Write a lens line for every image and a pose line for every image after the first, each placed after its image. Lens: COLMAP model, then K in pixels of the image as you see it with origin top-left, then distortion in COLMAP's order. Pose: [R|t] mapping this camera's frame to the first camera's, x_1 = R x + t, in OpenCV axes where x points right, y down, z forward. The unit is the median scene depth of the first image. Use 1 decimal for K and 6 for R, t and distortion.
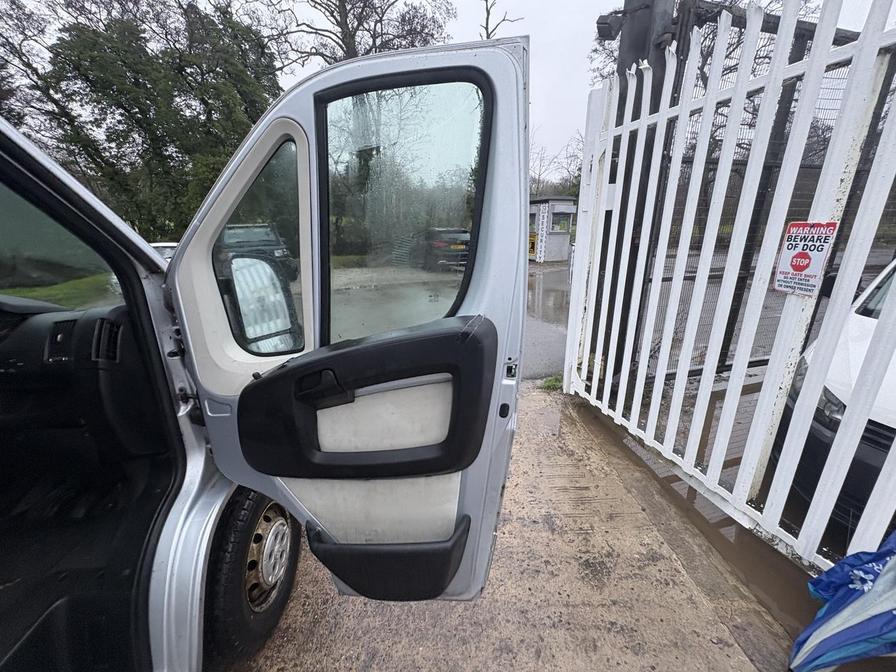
lens RADIAL K [[355.4, 0, 449.5], [0, 355.4, 336.2], [0, 0, 1]] dist [-0.002162, -0.000008]
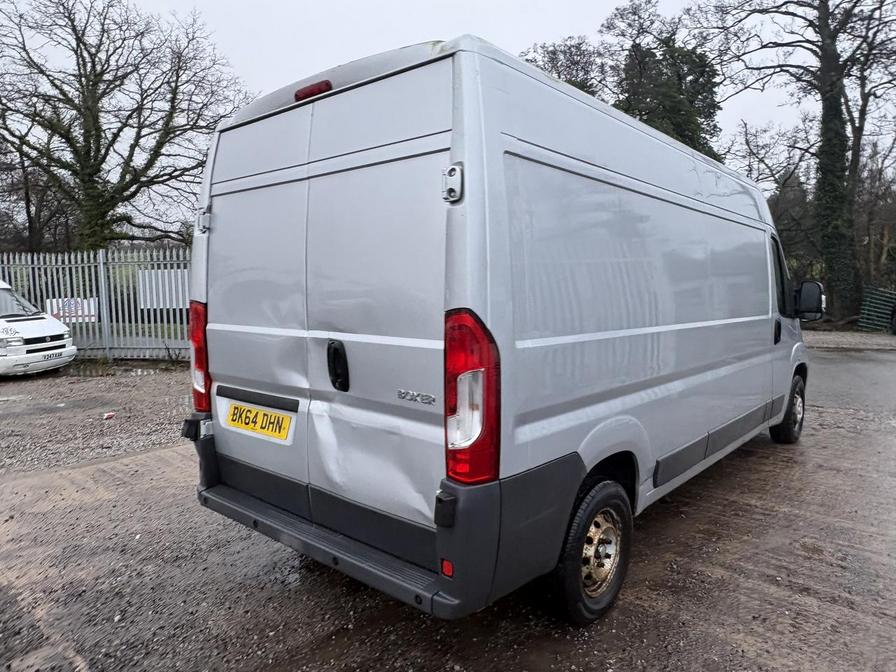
lens RADIAL K [[599.3, 0, 450.4], [0, 599.3, 339.3], [0, 0, 1]] dist [-0.000012, -0.000544]
pose [[0.739536, 0.078539, -0.668520, 0.030351], [-0.203970, 0.972621, -0.111372, 0.101009], [0.641470, 0.218722, 0.735308, -0.318316]]
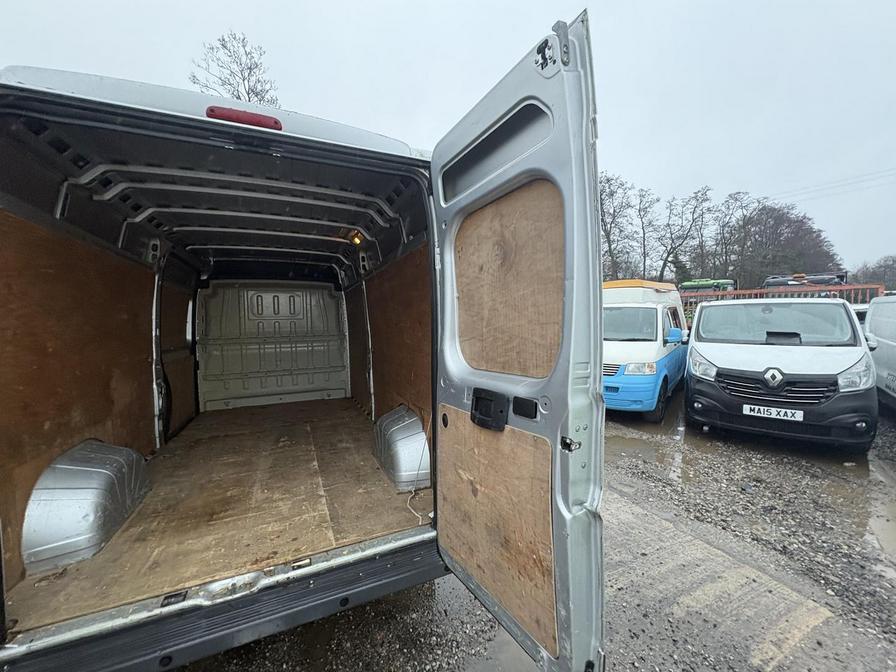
lens RADIAL K [[355.2, 0, 447.0], [0, 355.2, 336.3], [0, 0, 1]] dist [-0.000197, -0.000205]
pose [[0.921932, -0.010867, 0.387199, -0.102853], [0.106633, 0.968104, -0.226725, 0.102308], [-0.372385, 0.250314, 0.893685, -0.321284]]
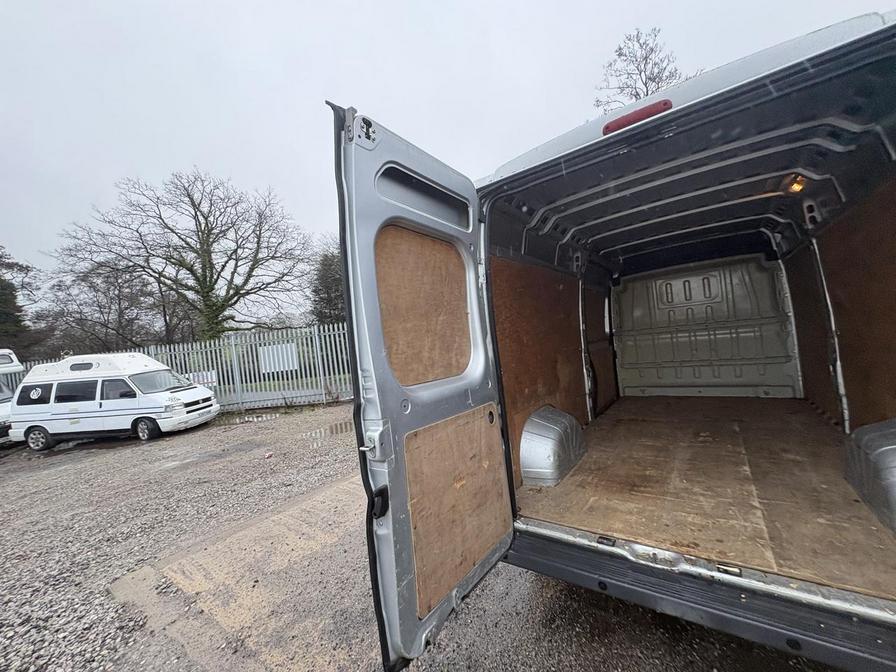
lens RADIAL K [[353.6, 0, 448.4], [0, 353.6, 336.9], [0, 0, 1]] dist [-0.001184, -0.000001]
pose [[0.788481, -0.065591, -0.611552, -0.099995], [-0.086024, 0.972764, -0.215244, 0.105189], [0.609013, 0.222324, 0.761364, -0.325507]]
